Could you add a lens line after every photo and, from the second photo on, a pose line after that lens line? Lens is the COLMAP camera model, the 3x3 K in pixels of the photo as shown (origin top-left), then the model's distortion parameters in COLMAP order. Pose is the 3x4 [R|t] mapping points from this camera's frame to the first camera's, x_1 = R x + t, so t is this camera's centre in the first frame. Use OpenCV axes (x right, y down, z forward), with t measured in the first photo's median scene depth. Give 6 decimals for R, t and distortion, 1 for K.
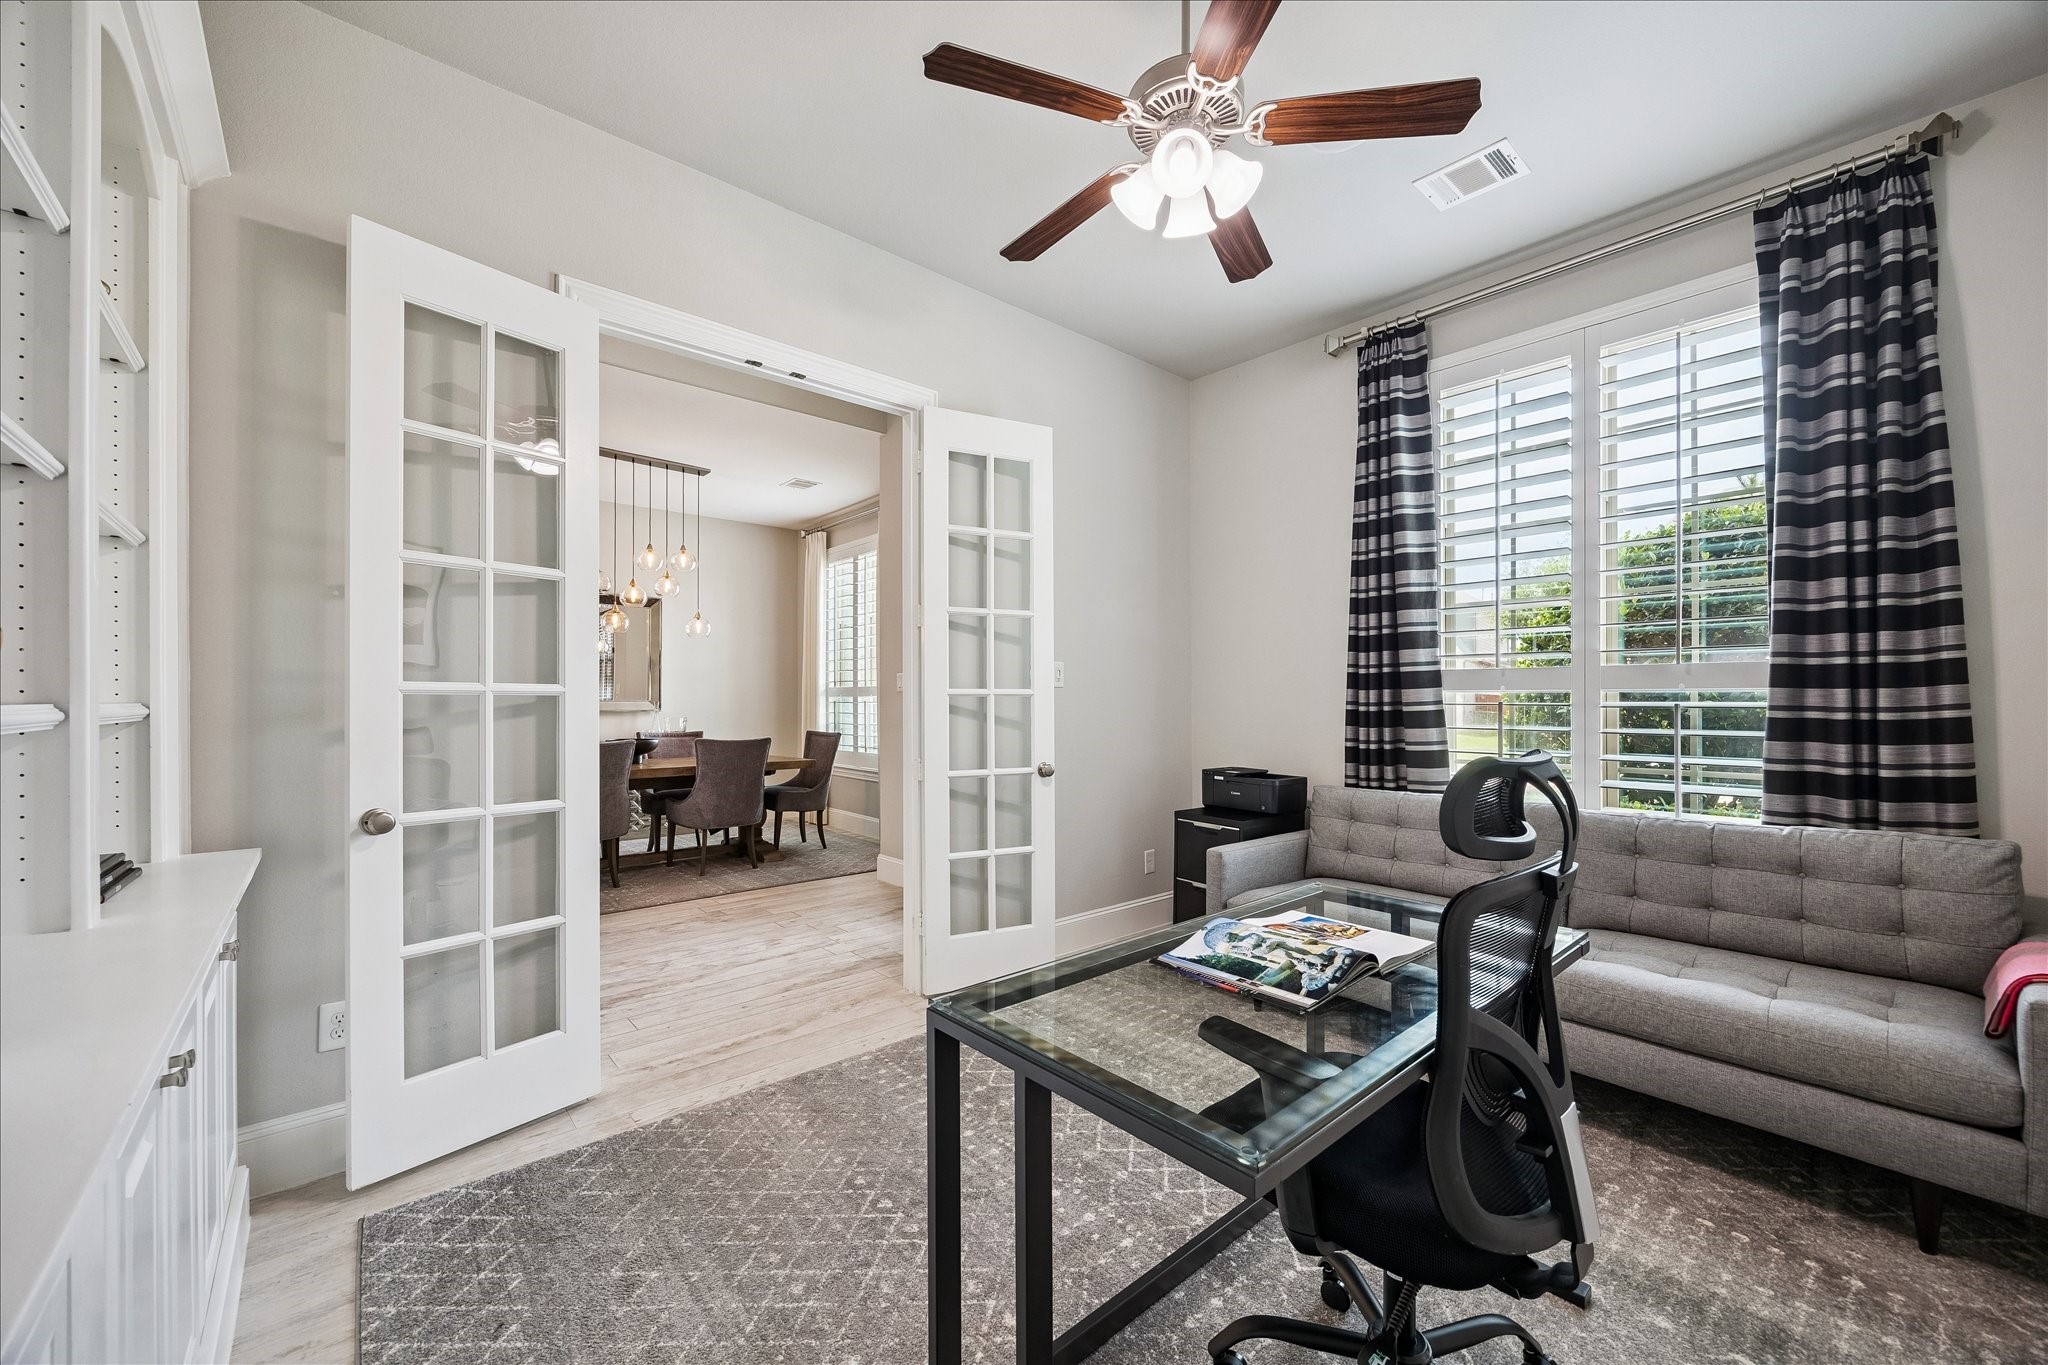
lens RADIAL K [[796.9, 0, 1020.0], [0, 796.9, 701.0], [0, 0, 1]] dist [0.000959, 0.000373]
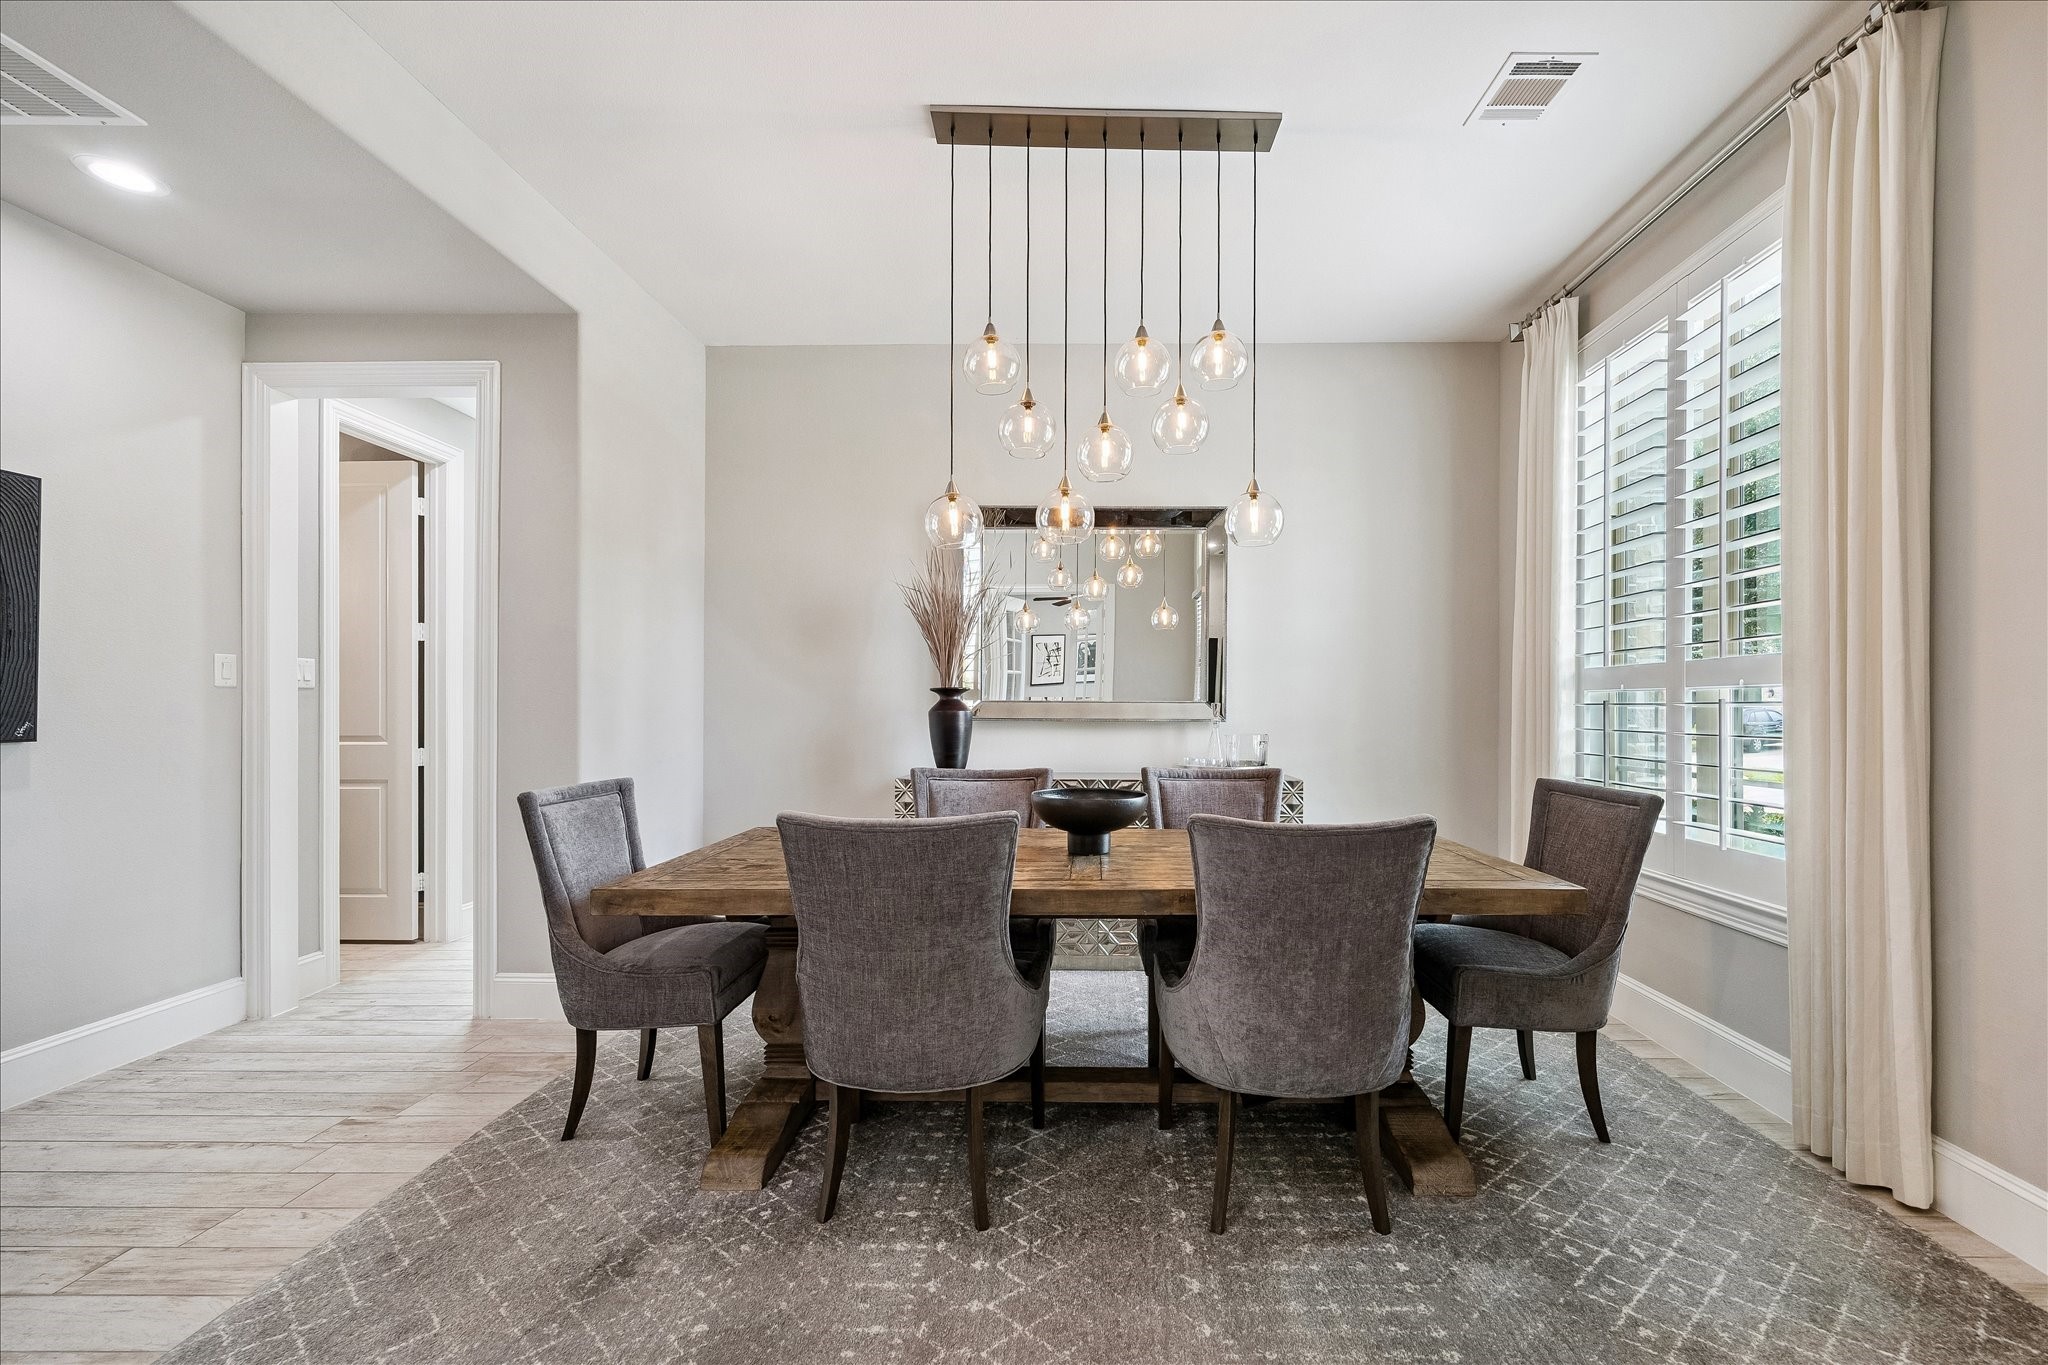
lens RADIAL K [[833.7, 0, 1084.3], [0, 833.7, 701.4], [0, 0, 1]] dist [-0.001803, 0.000006]
pose [[0.757023, -0.003143, -0.653380, -0.186140], [-0.001710, 0.999975, -0.006791, 0.004441], [0.653385, 0.006259, 0.757000, 0.605387]]
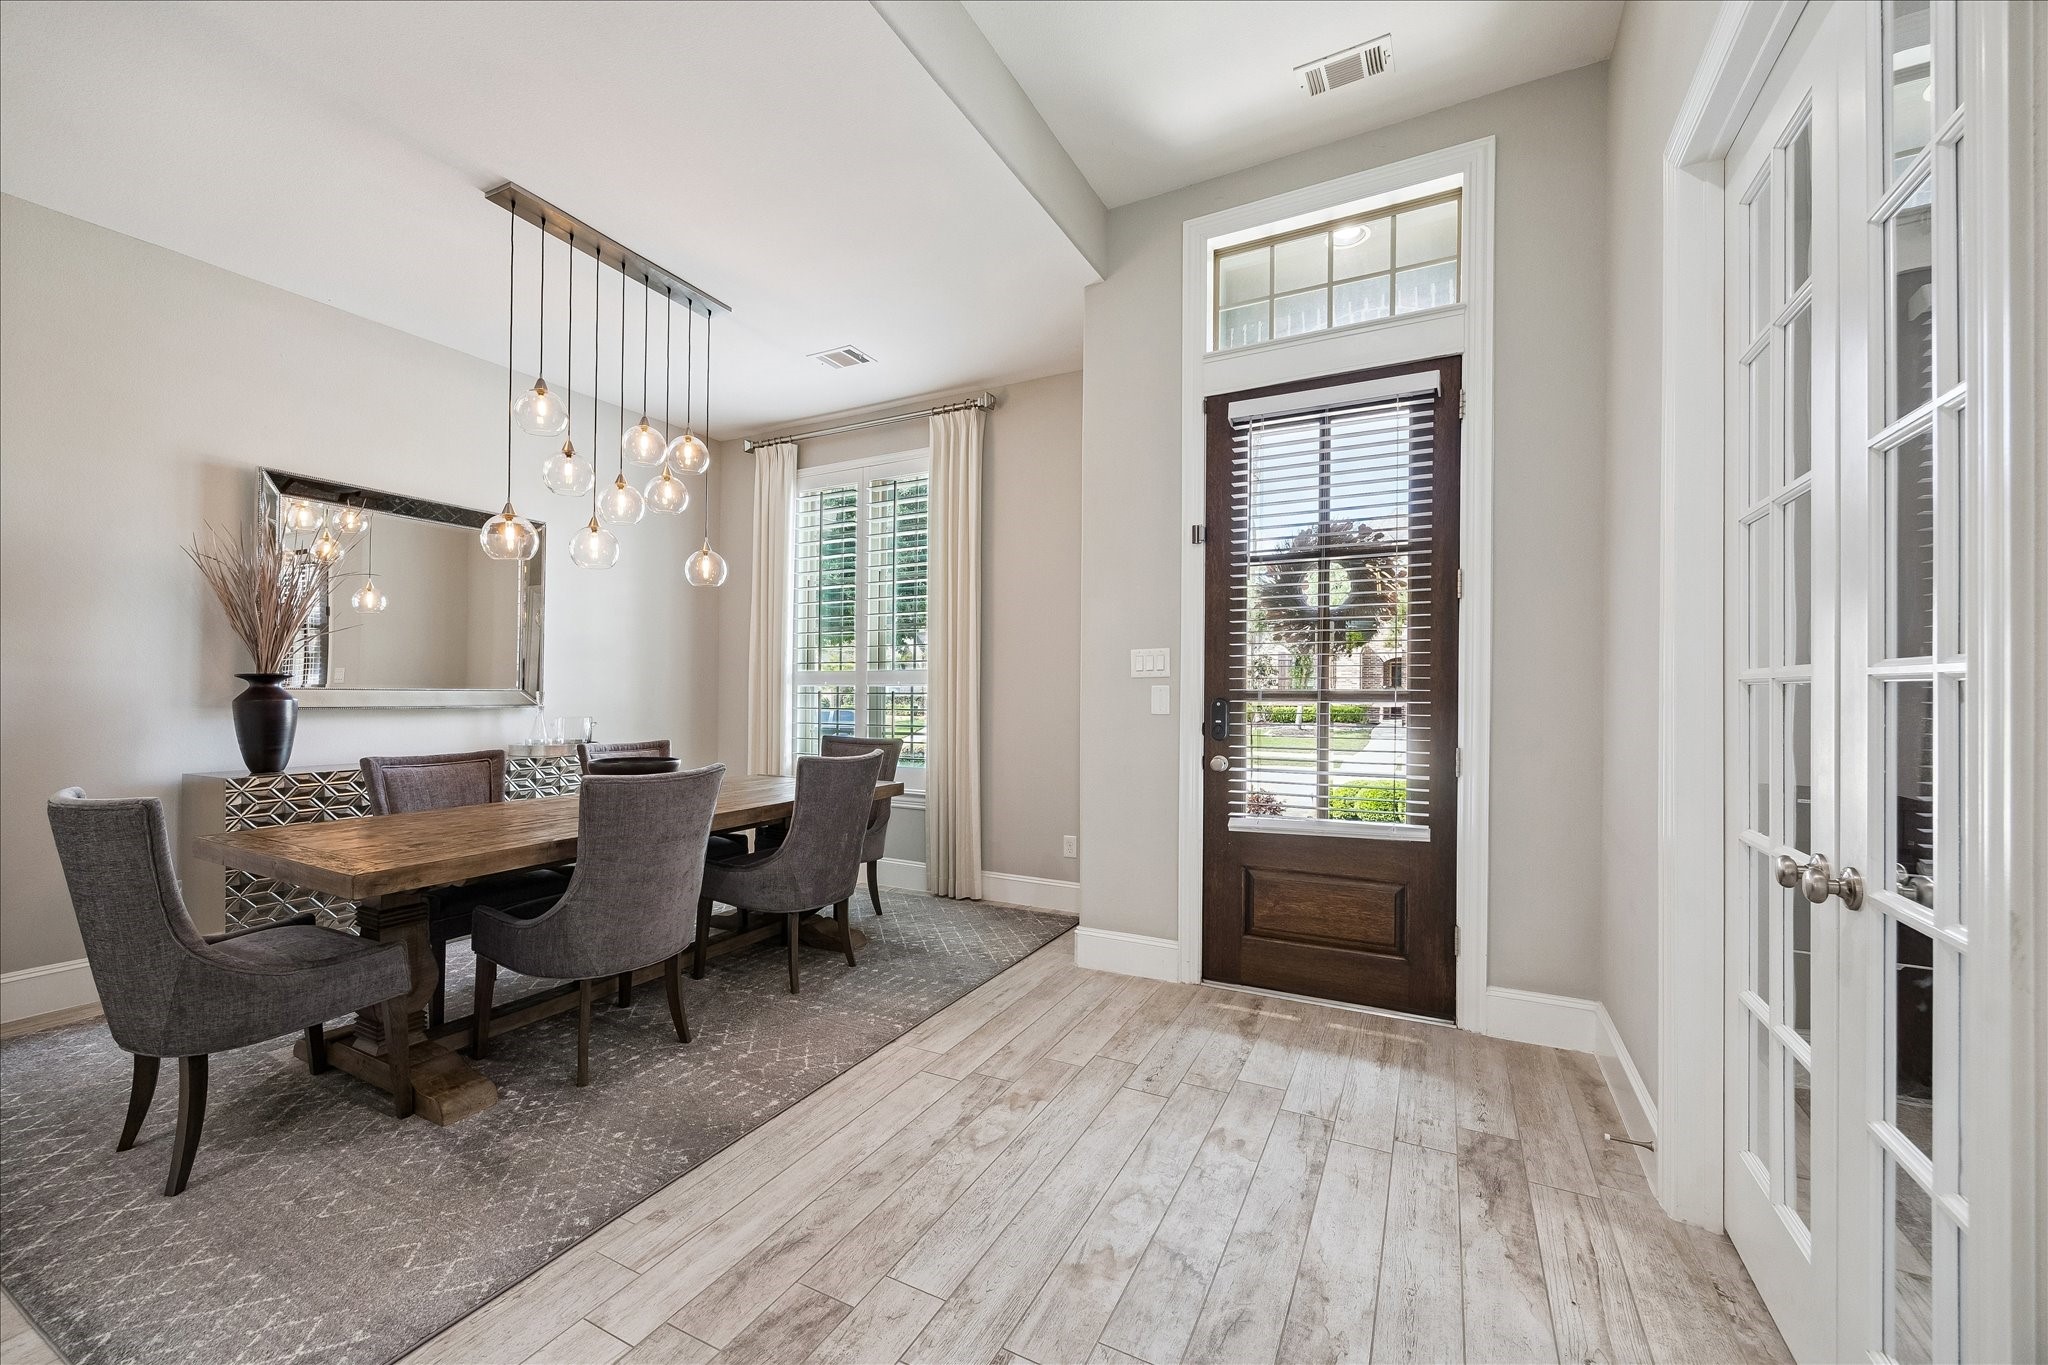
lens RADIAL K [[833.7, 0, 965.9], [0, 833.7, 684.9], [0, 0, 1]] dist [-0.001803, 0.000006]
pose [[0.941966, 0.004219, 0.335682, -0.417099], [-0.001024, 0.999952, -0.009695, 0.002116], [-0.335706, 0.008789, 0.941926, 0.334336]]
